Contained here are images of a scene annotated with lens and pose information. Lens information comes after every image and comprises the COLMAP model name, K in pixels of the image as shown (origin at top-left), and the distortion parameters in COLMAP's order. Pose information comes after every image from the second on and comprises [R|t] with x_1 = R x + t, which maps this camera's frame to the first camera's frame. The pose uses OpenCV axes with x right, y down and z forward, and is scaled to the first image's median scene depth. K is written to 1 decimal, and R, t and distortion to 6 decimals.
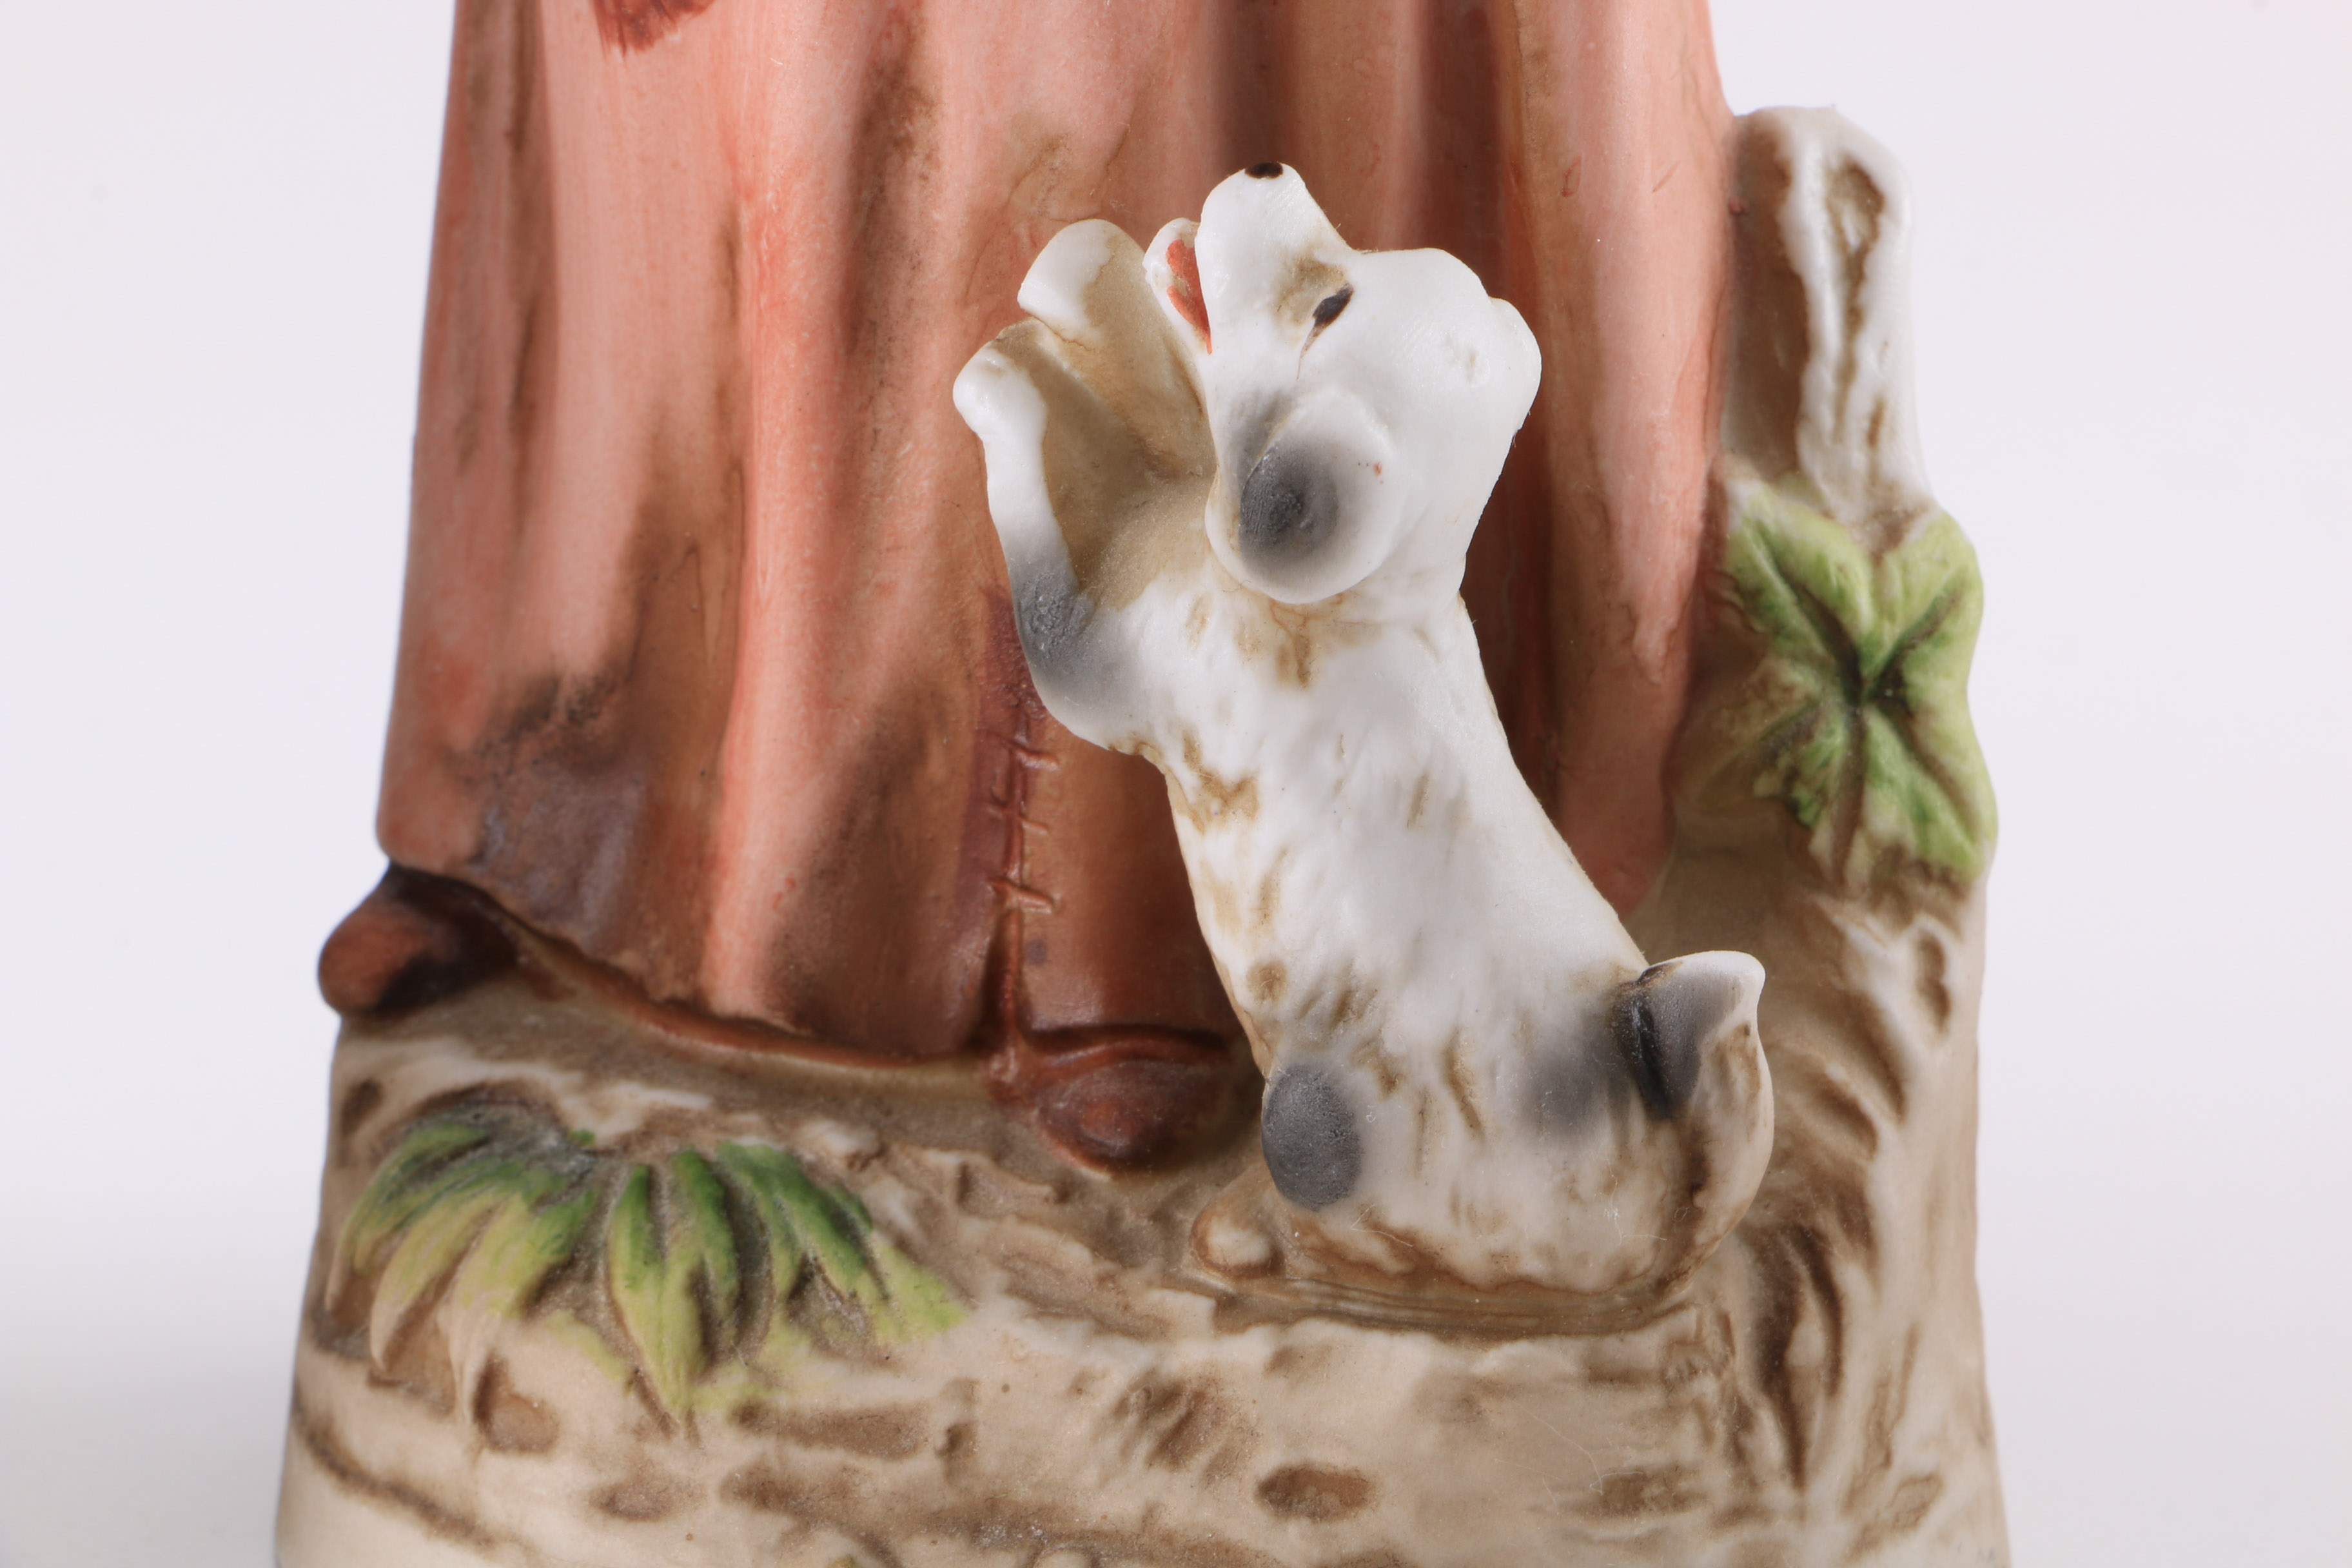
lens RADIAL K [[12643.3, 0, 1177.2], [0, 12643.3, 791.1], [0, 0, 1]] dist [0.450147, 0.000000]
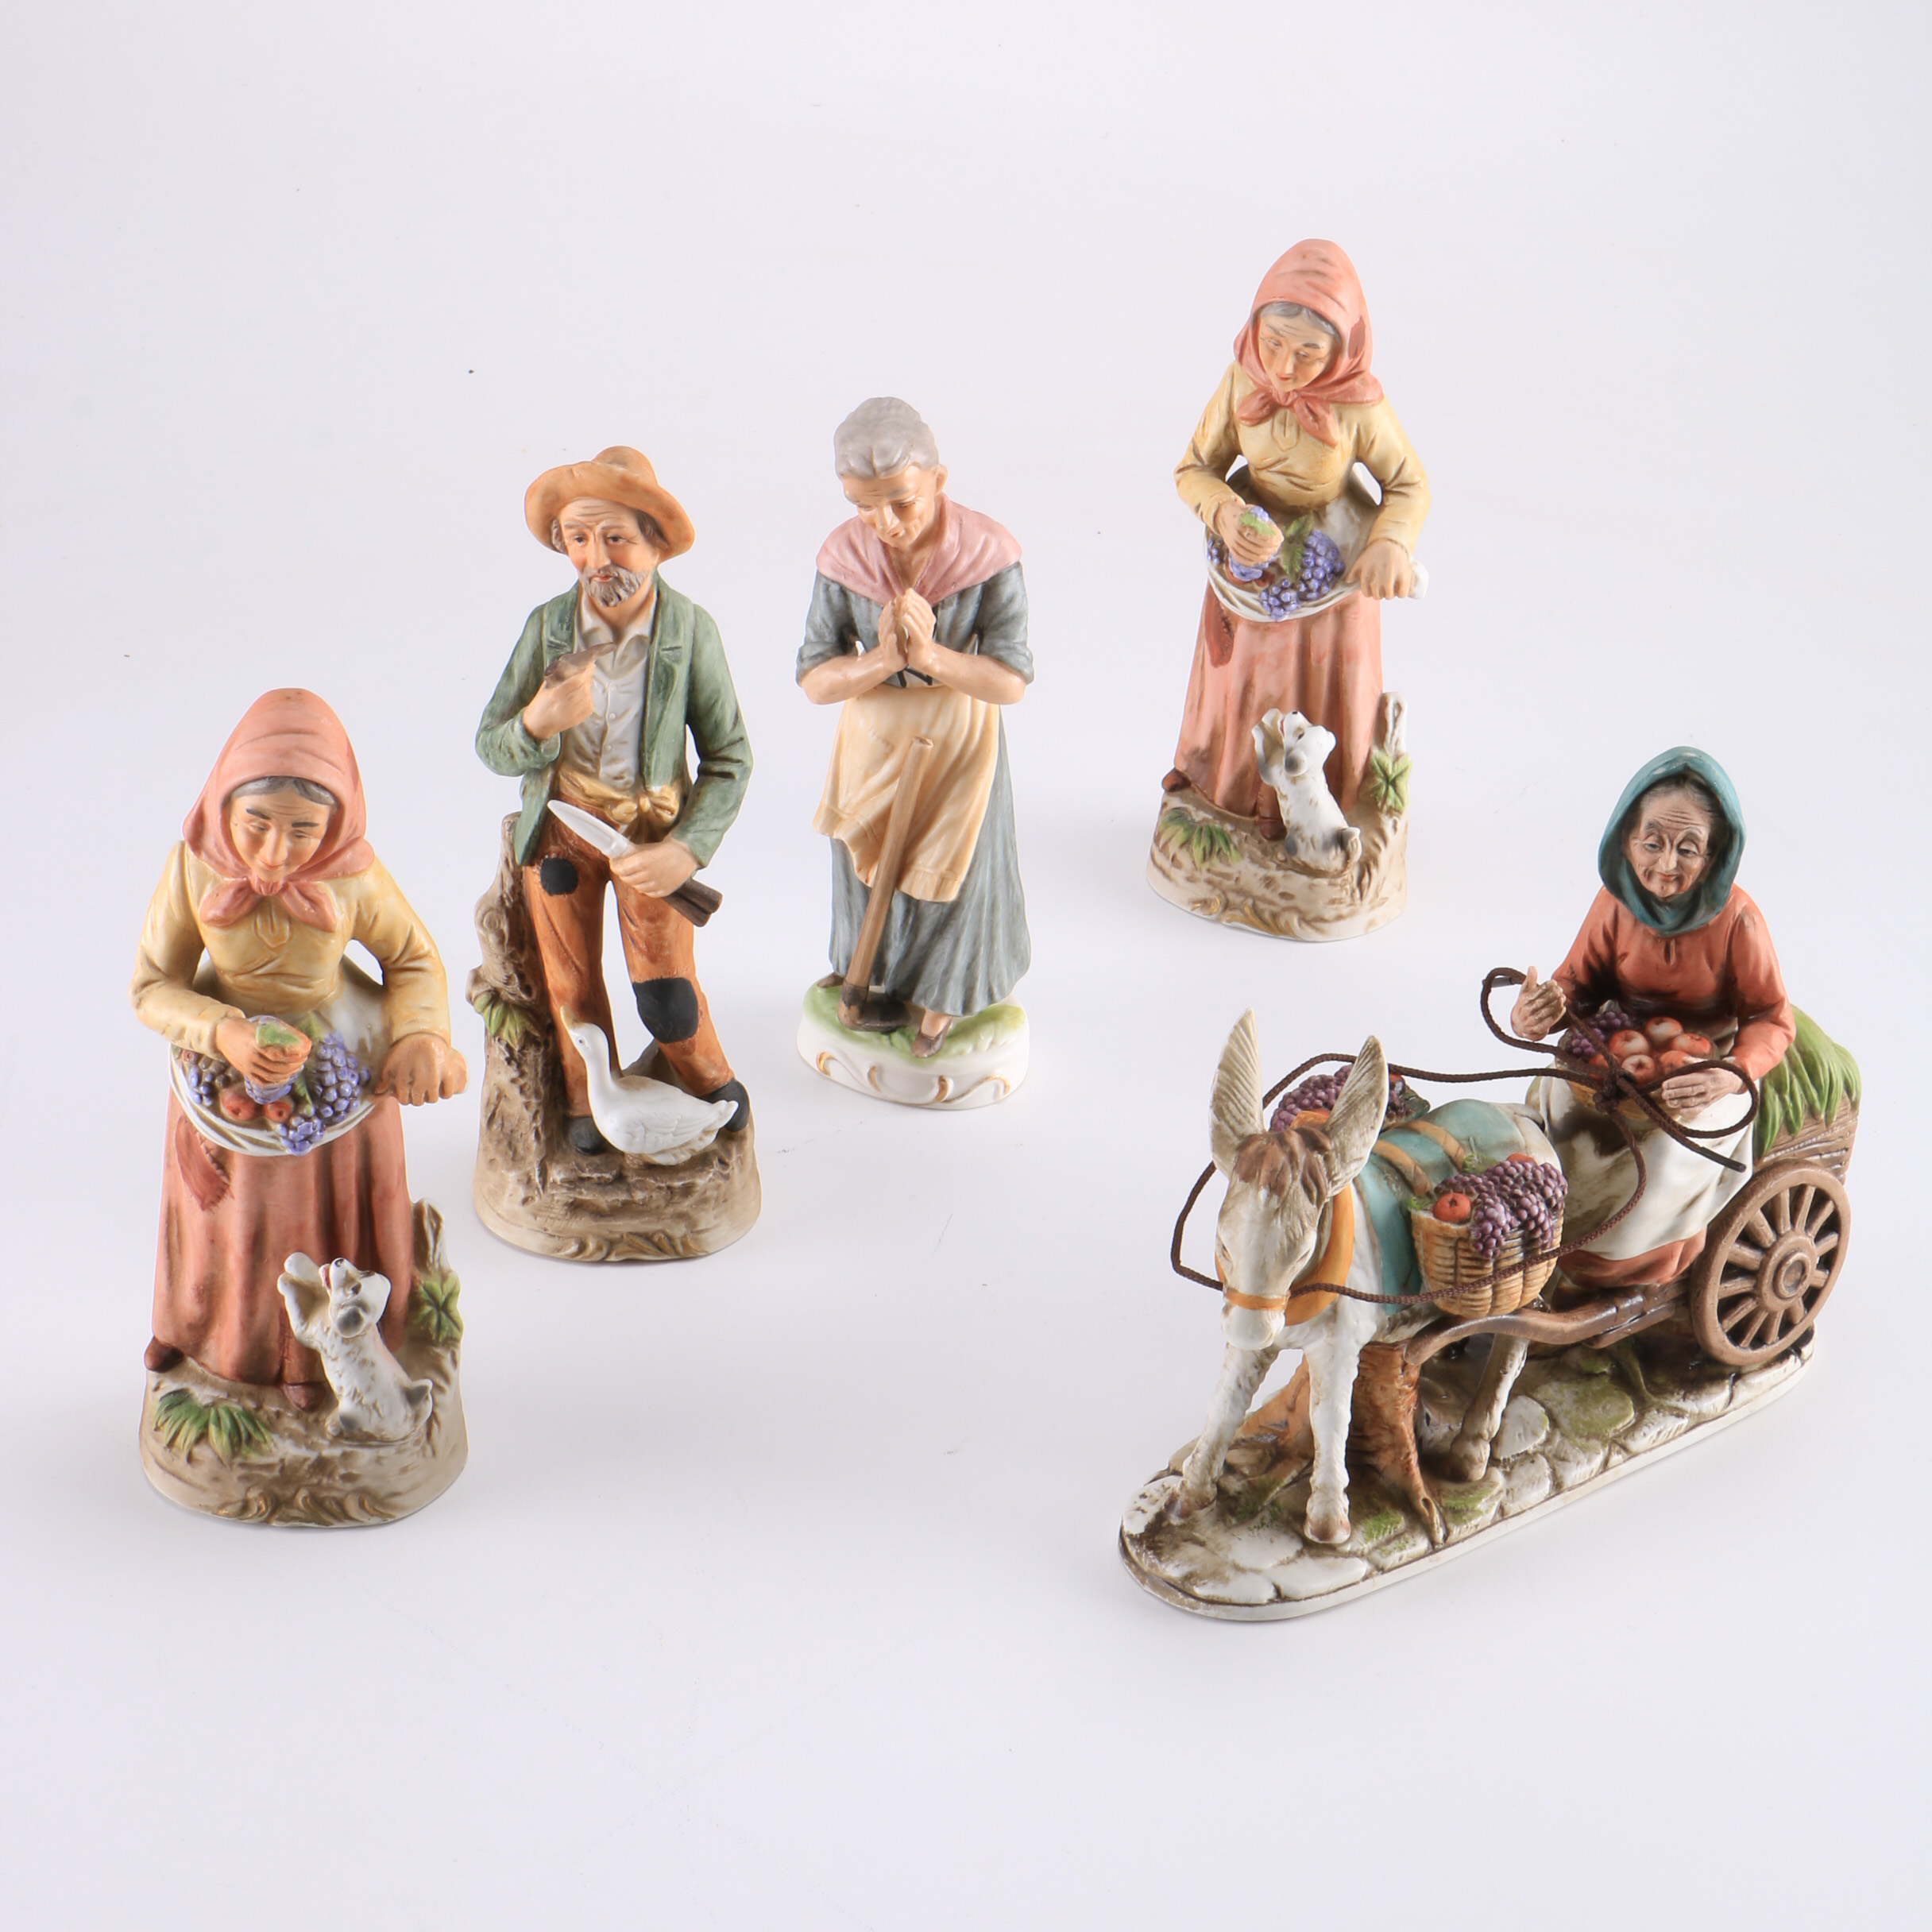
lens RADIAL K [[5114.7, 0, 966.6], [0, 5114.7, 968.1], [0, 0, 1]] dist [0.131551, 0.000000]
pose [[0.972524, 0.140564, -0.185574, 0.353077], [-0.090157, 0.962342, 0.256454, -0.586740], [0.214634, -0.232677, 0.948574, -1.625731]]
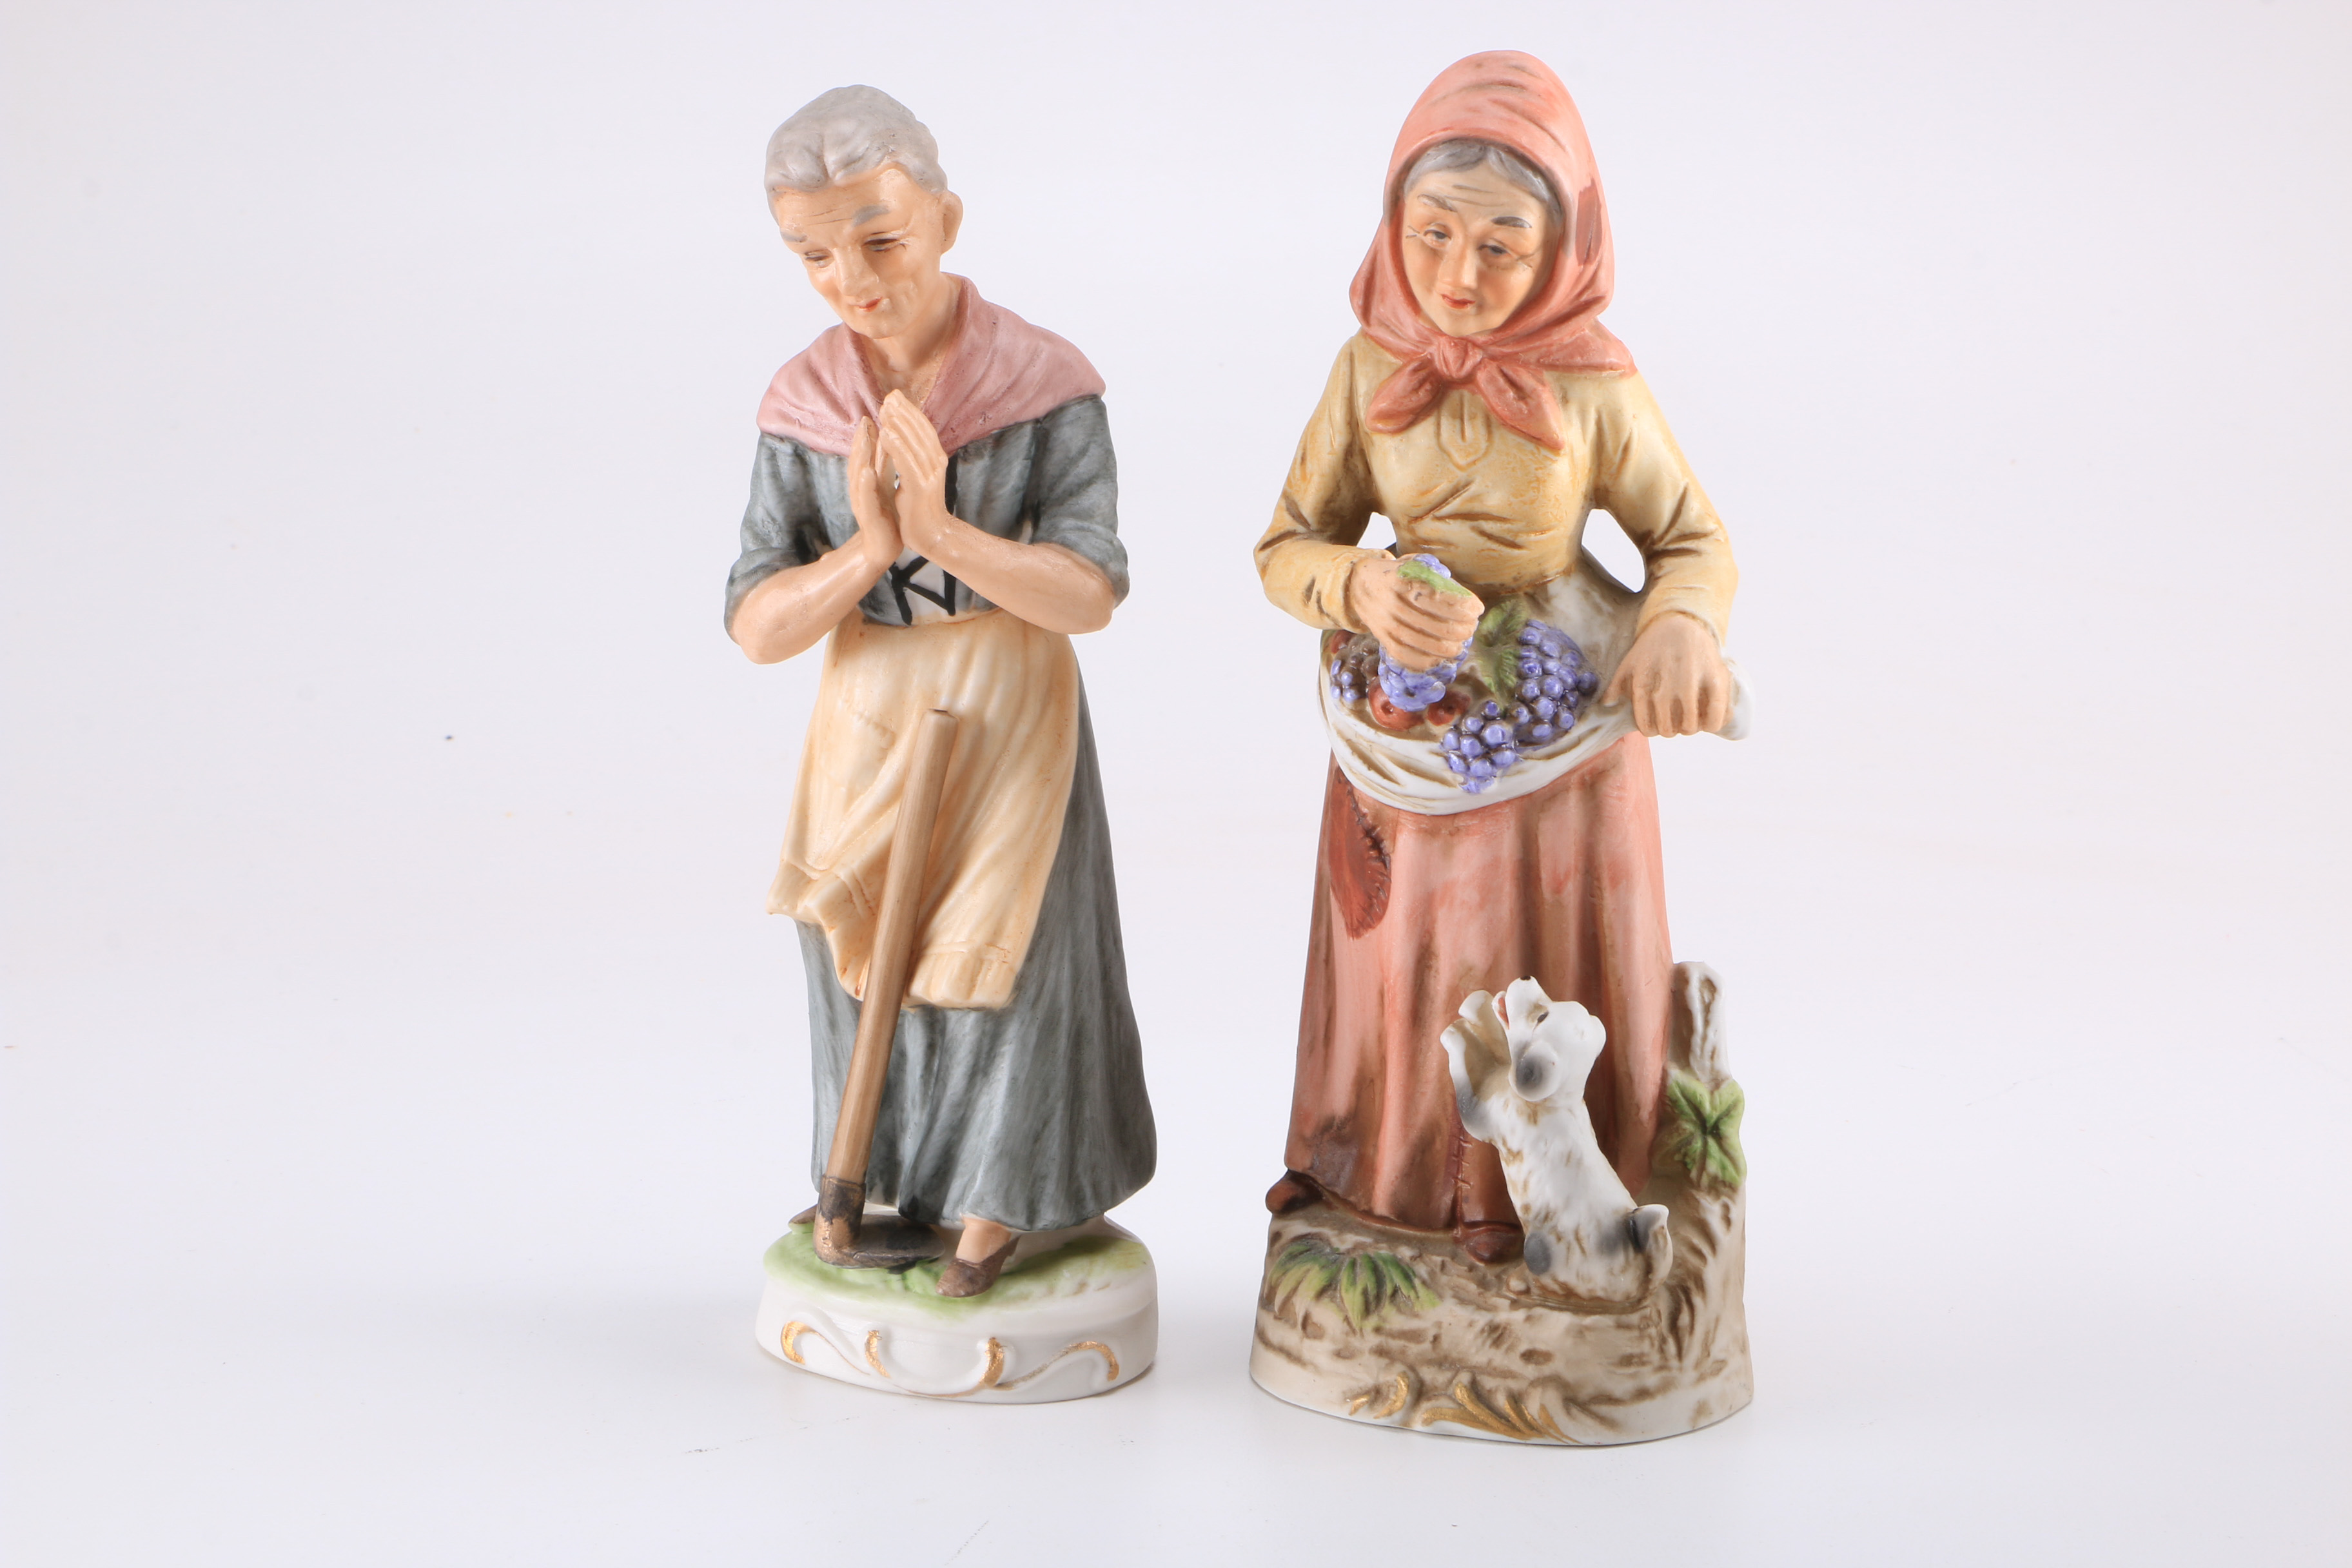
lens RADIAL K [[5257.4, 0, 1186.3], [0, 5257.4, 779.8], [0, 0, 1]] dist [0.196920, 0.000000]
pose [[0.991146, 0.017390, -0.131636, 0.101984], [-0.026942, 0.997103, -0.071134, 0.002759], [0.130018, 0.074051, 0.988743, -0.453842]]
